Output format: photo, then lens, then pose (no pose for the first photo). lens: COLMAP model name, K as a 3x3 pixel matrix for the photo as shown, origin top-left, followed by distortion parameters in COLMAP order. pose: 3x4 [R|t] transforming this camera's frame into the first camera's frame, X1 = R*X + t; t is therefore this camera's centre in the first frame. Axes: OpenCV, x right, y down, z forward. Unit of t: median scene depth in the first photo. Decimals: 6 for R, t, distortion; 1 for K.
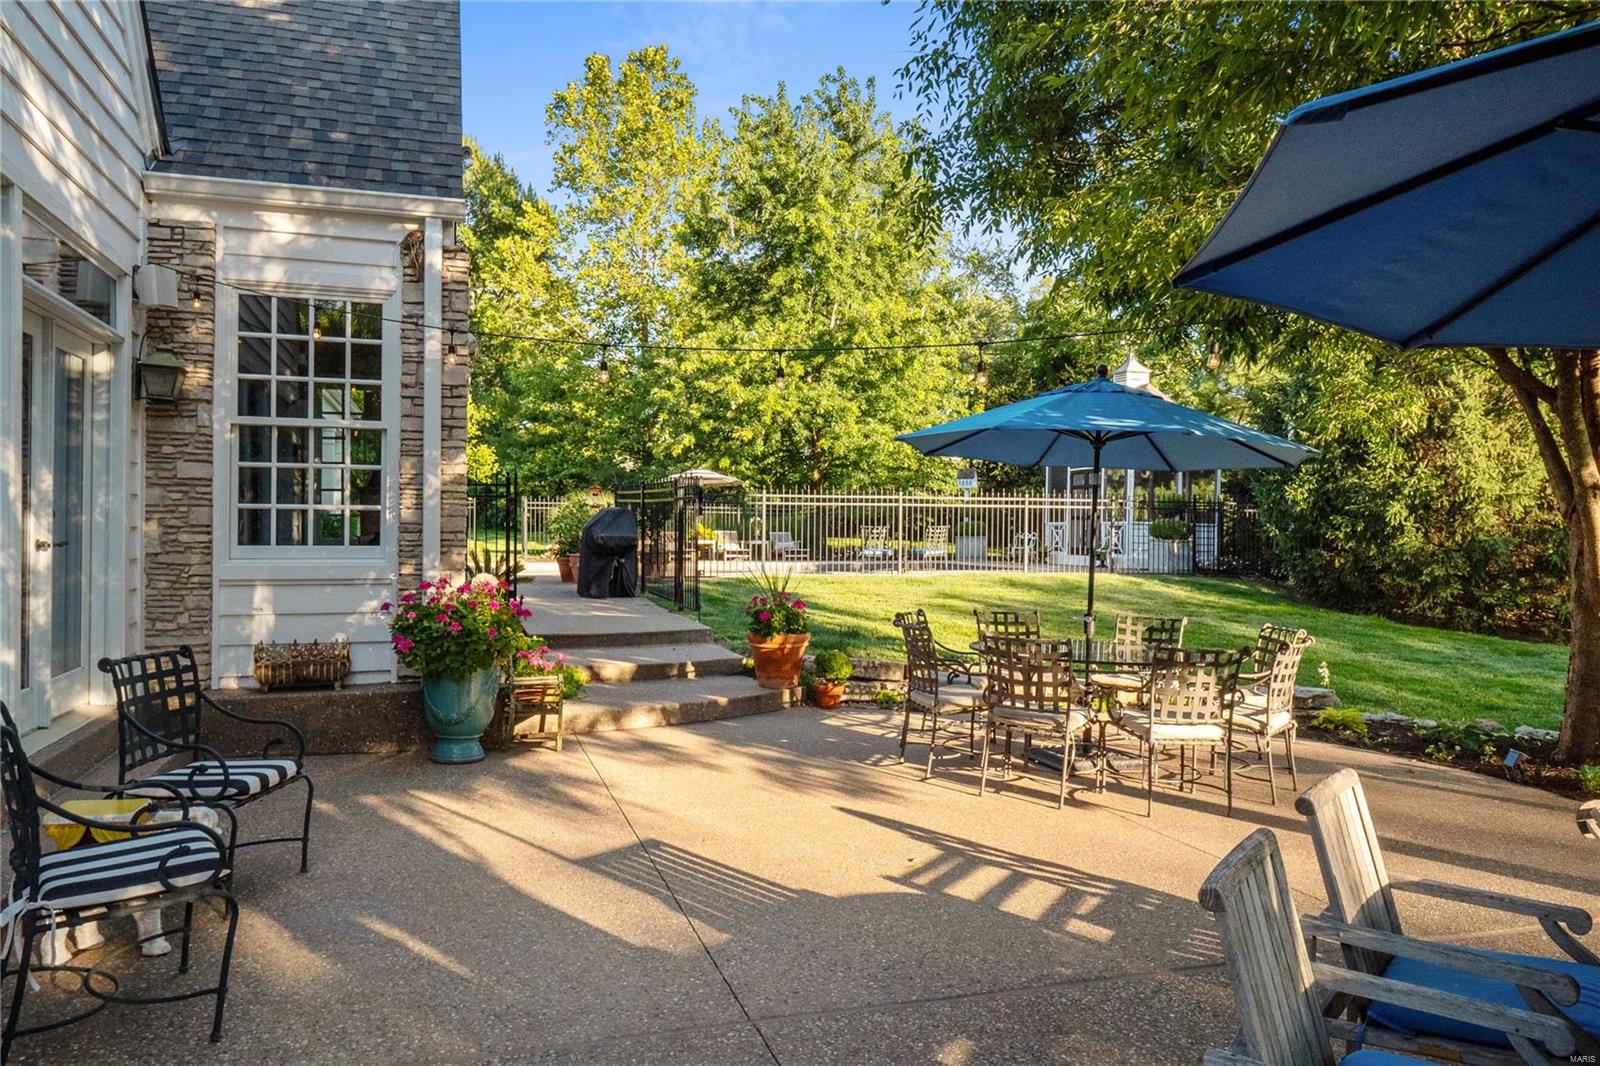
lens RADIAL K [[1061.3, 0, 802.7], [0, 1061.3, 525.0], [0, 0, 1]] dist [-0.003514, 0.001247]
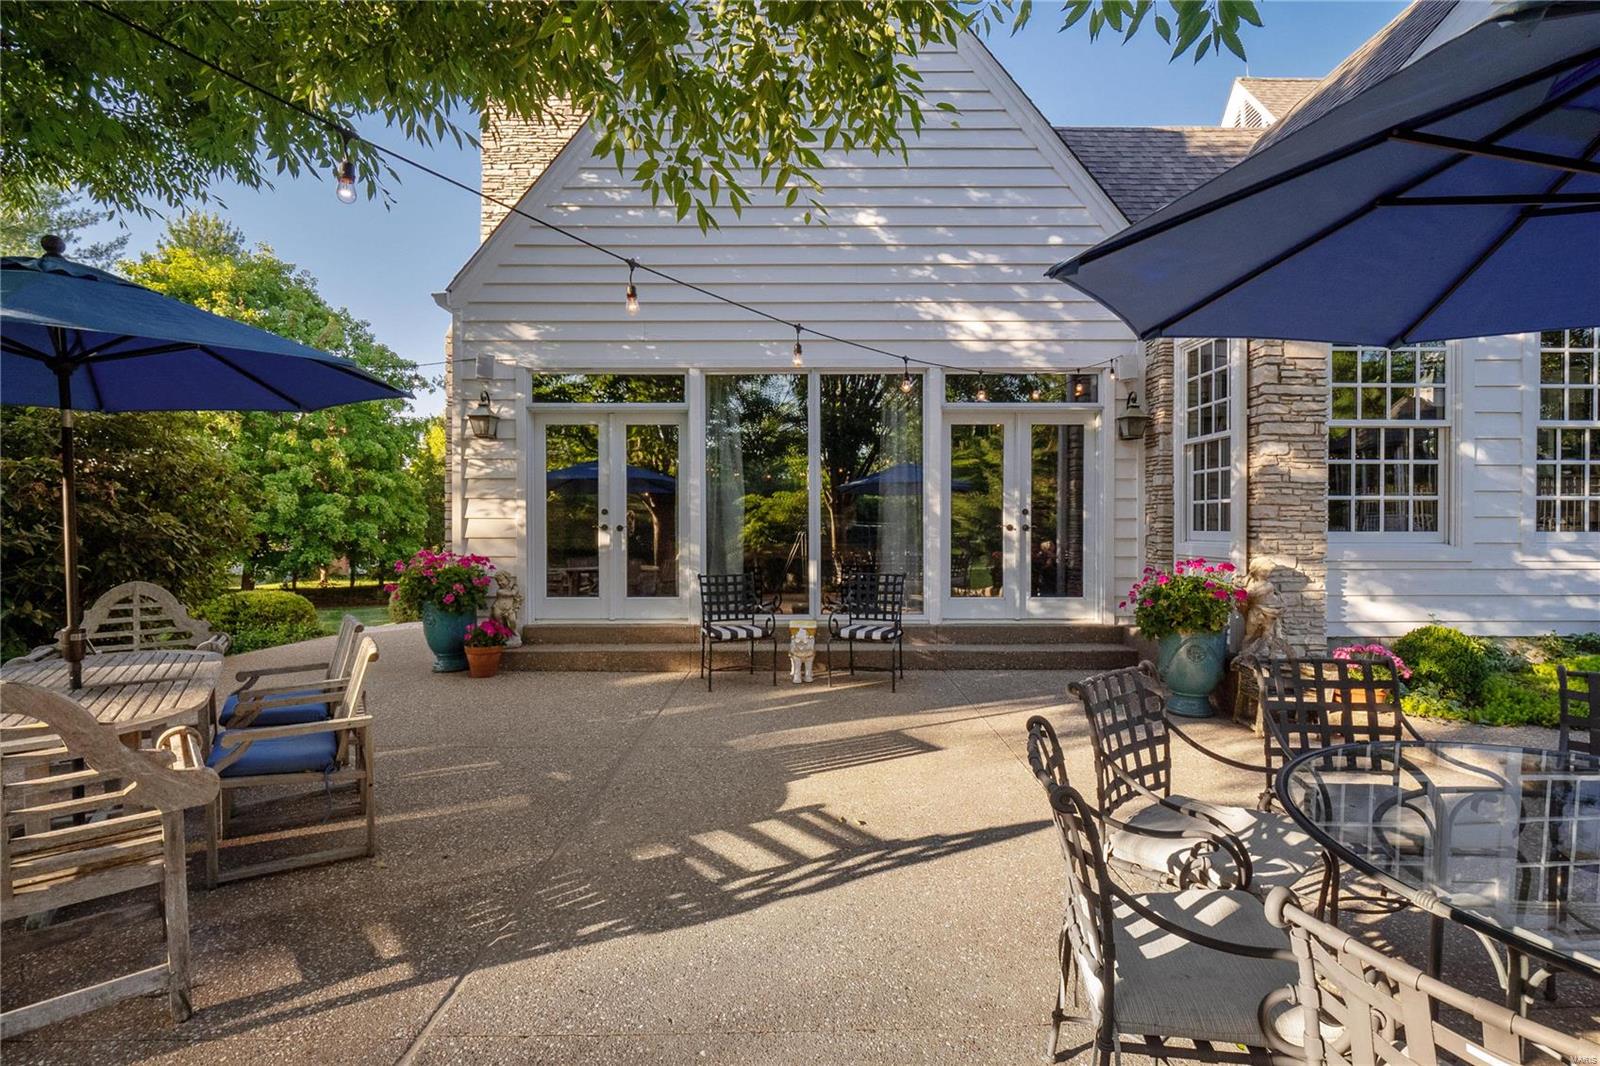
lens RADIAL K [[748.4, 0, 796.9], [0, 748.4, 532.8], [0, 0, 1]] dist [-0.004113, -0.006760]
pose [[-0.322353, 0.002561, -0.946616, 0.548580], [0.006789, 0.999977, 0.000393, 0.017737], [0.946595, -0.006300, -0.322362, 0.780919]]
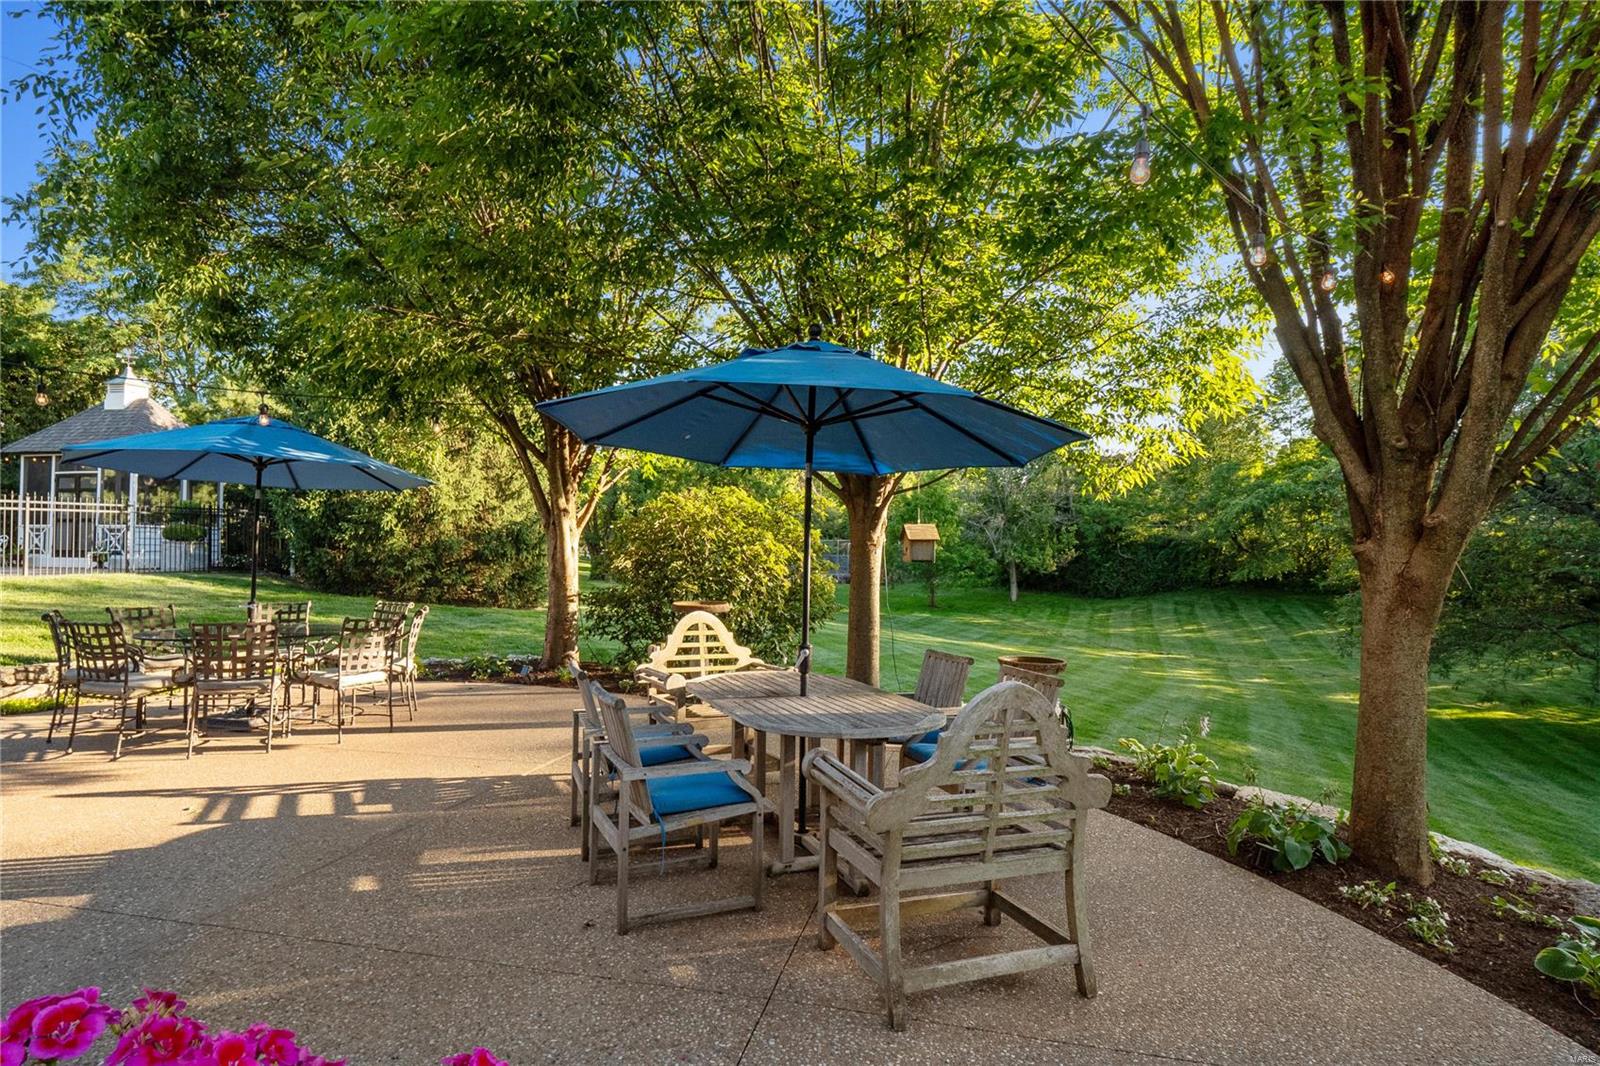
lens RADIAL K [[850.5, 0, 800.0], [0, 850.5, 533.0], [0, 0, 1]] dist [-0.005605, -0.000676]
pose [[0.516063, 0.001121, 0.856550, -0.240463], [-0.006008, 0.999979, 0.002311, -0.003360], [-0.856530, -0.006339, 0.516059, -0.061576]]
